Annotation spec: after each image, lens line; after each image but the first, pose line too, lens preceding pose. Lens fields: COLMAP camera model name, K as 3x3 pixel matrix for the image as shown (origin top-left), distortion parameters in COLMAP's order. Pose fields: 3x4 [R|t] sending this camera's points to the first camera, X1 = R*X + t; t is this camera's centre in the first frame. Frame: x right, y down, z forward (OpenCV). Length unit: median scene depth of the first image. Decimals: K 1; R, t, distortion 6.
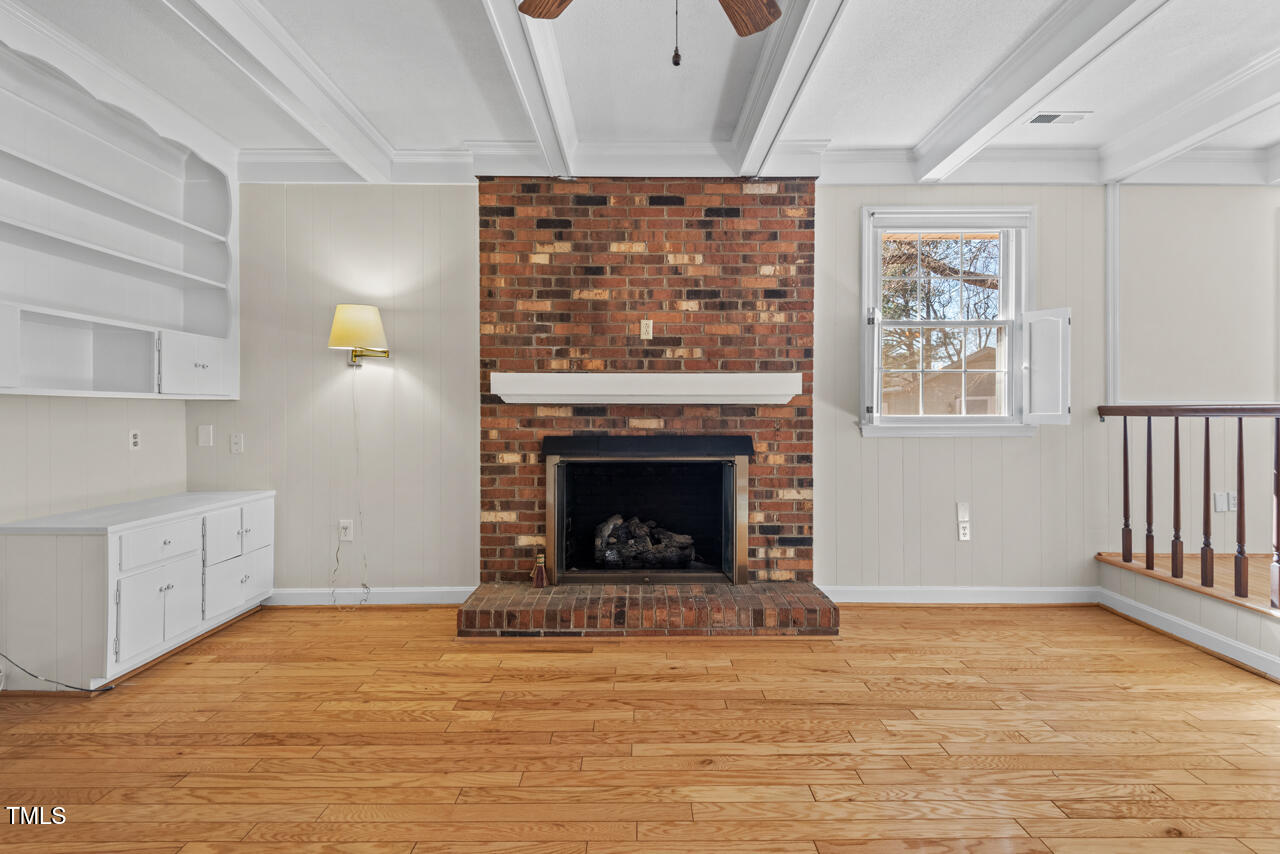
lens RADIAL K [[577.5, 0, 642.0], [0, 577.5, 420.6], [0, 0, 1]] dist [0.032049, -0.019707]
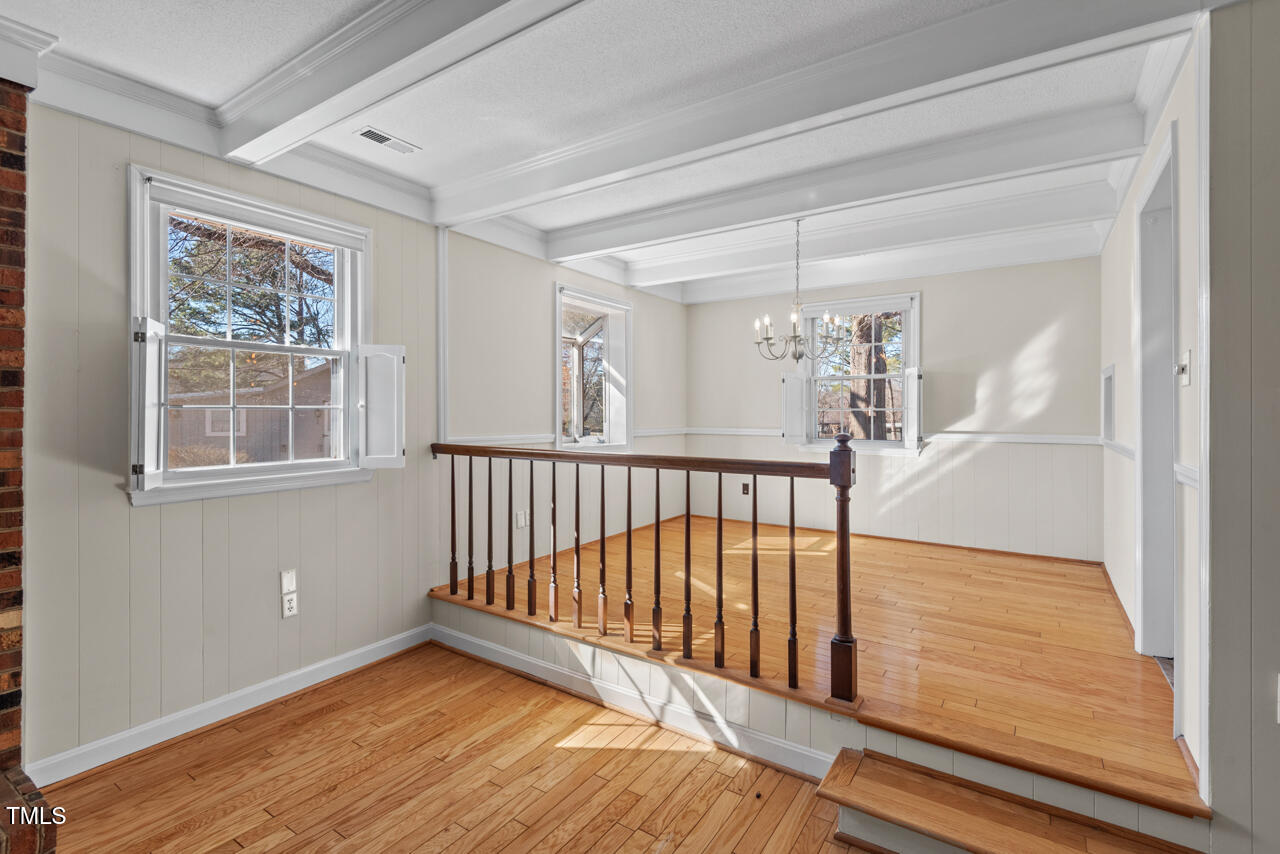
lens RADIAL K [[579.4, 0, 645.1], [0, 579.4, 415.5], [0, 0, 1]] dist [0.031710, -0.020930]
pose [[0.552900, -0.003008, 0.833242, 0.150227], [0.004323, 0.999990, 0.000742, -0.076426], [-0.833236, 0.003192, 0.552908, 0.136408]]
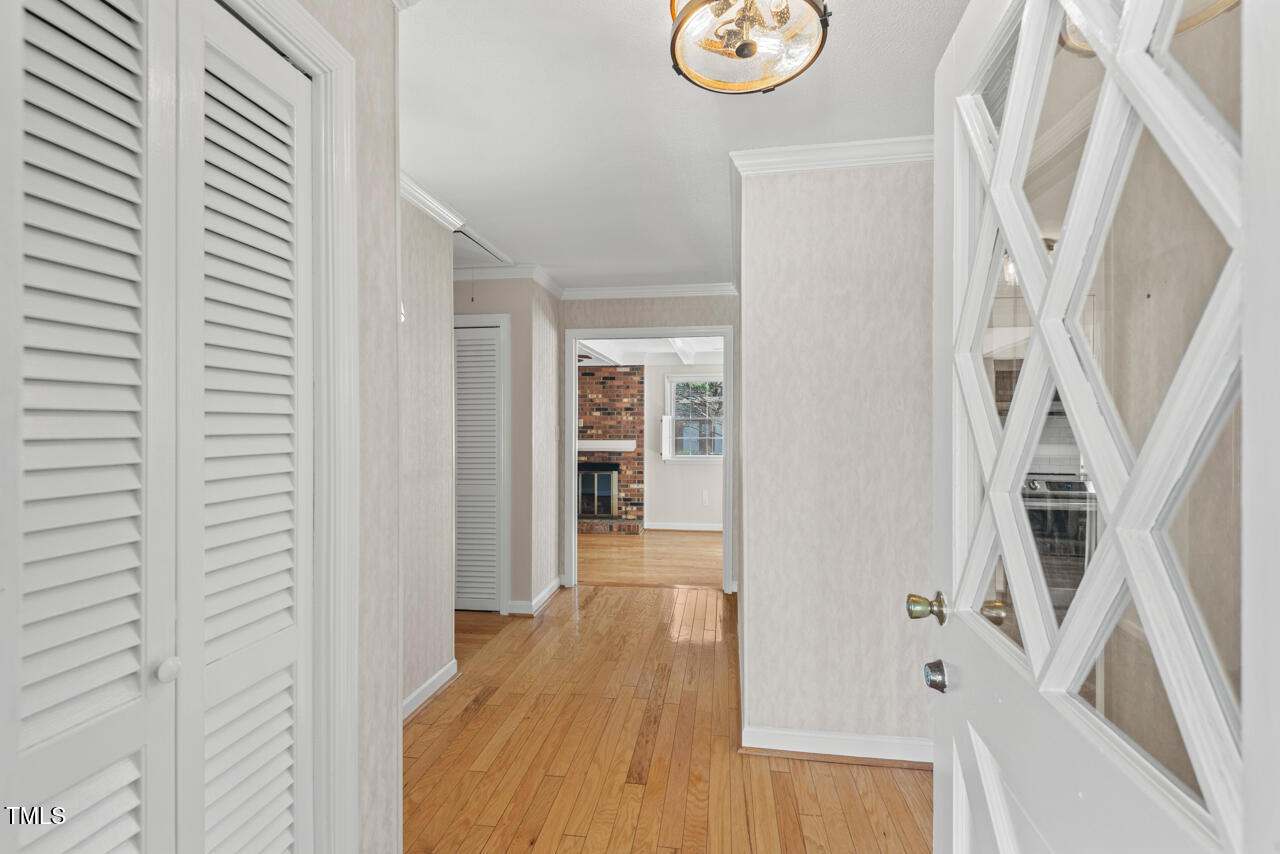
lens RADIAL K [[577.5, 0, 642.0], [0, 577.5, 420.6], [0, 0, 1]] dist [0.032049, -0.019707]
pose [[0.989531, -0.002849, -0.144295, 0.665790], [0.000146, 0.999824, -0.018736, -0.118618], [0.144323, 0.018519, 0.989357, -1.572963]]
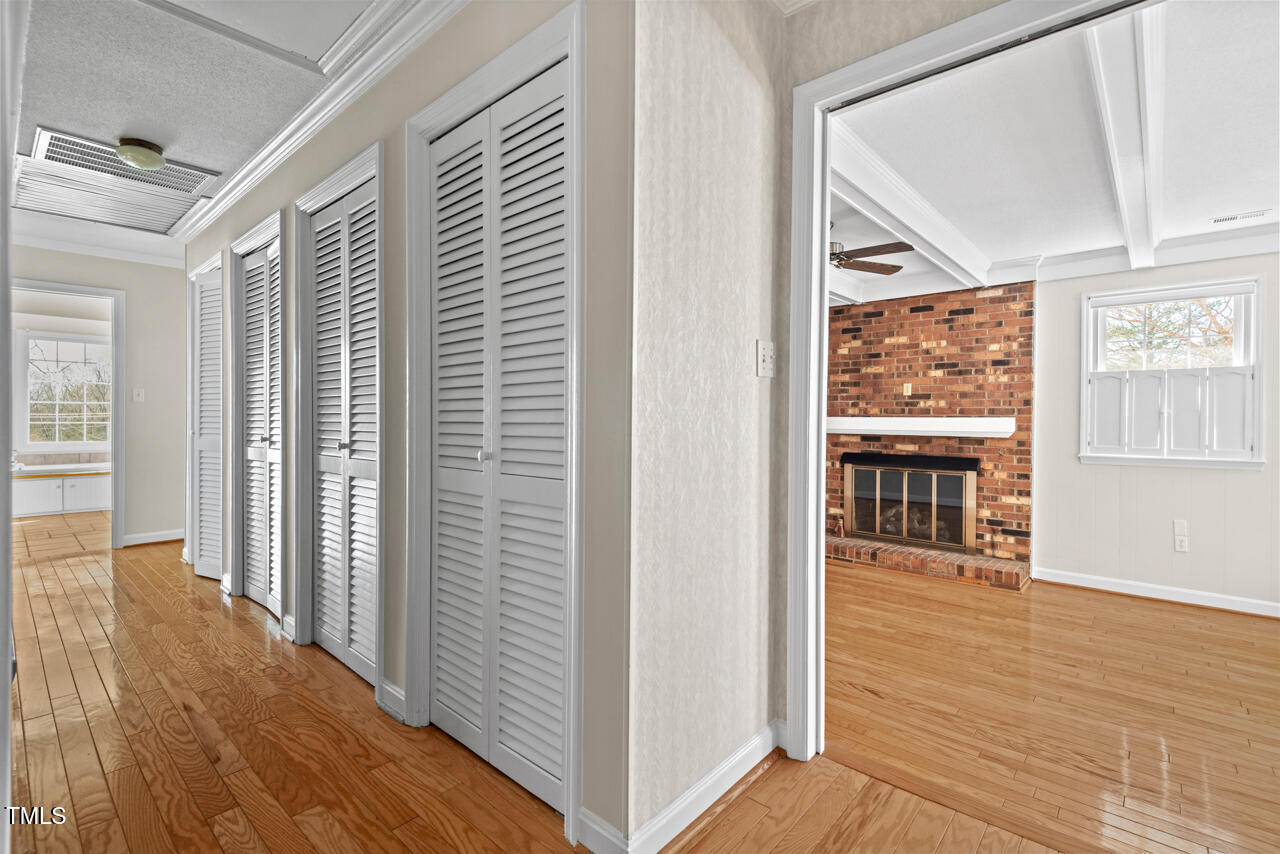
lens RADIAL K [[577.5, 0, 642.0], [0, 577.5, 420.6], [0, 0, 1]] dist [0.032049, -0.019707]
pose [[0.746741, 0.008052, -0.665066, 0.537026], [-0.013427, 0.999905, -0.002969, -0.055178], [0.664980, 0.011147, 0.746778, -0.713753]]
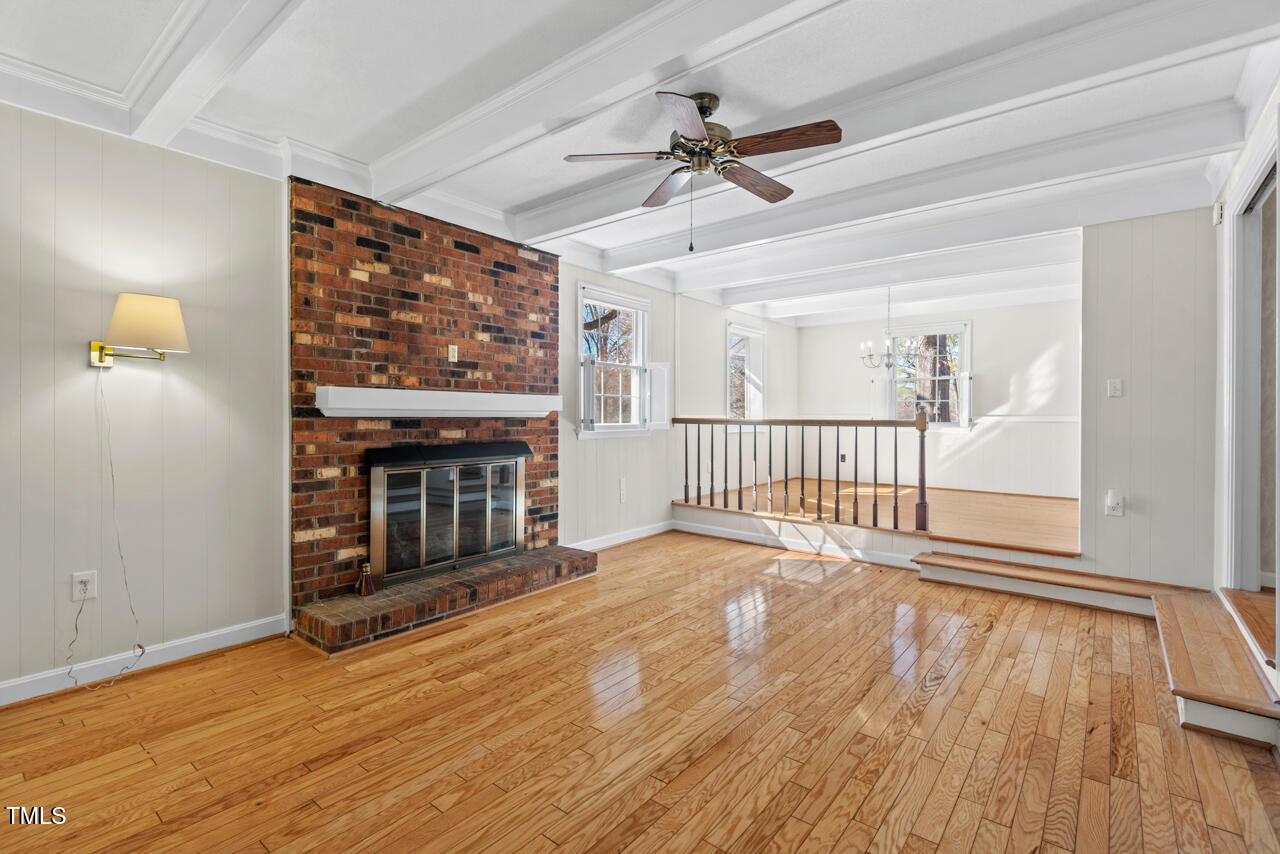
lens RADIAL K [[575.2, 0, 649.1], [0, 575.2, 419.4], [0, 0, 1]] dist [0.030420, -0.019951]
pose [[0.624999, -0.003432, 0.780618, -0.654300], [0.002612, 0.999994, 0.002306, -0.025933], [-0.780621, 0.000597, 0.625004, -0.038755]]
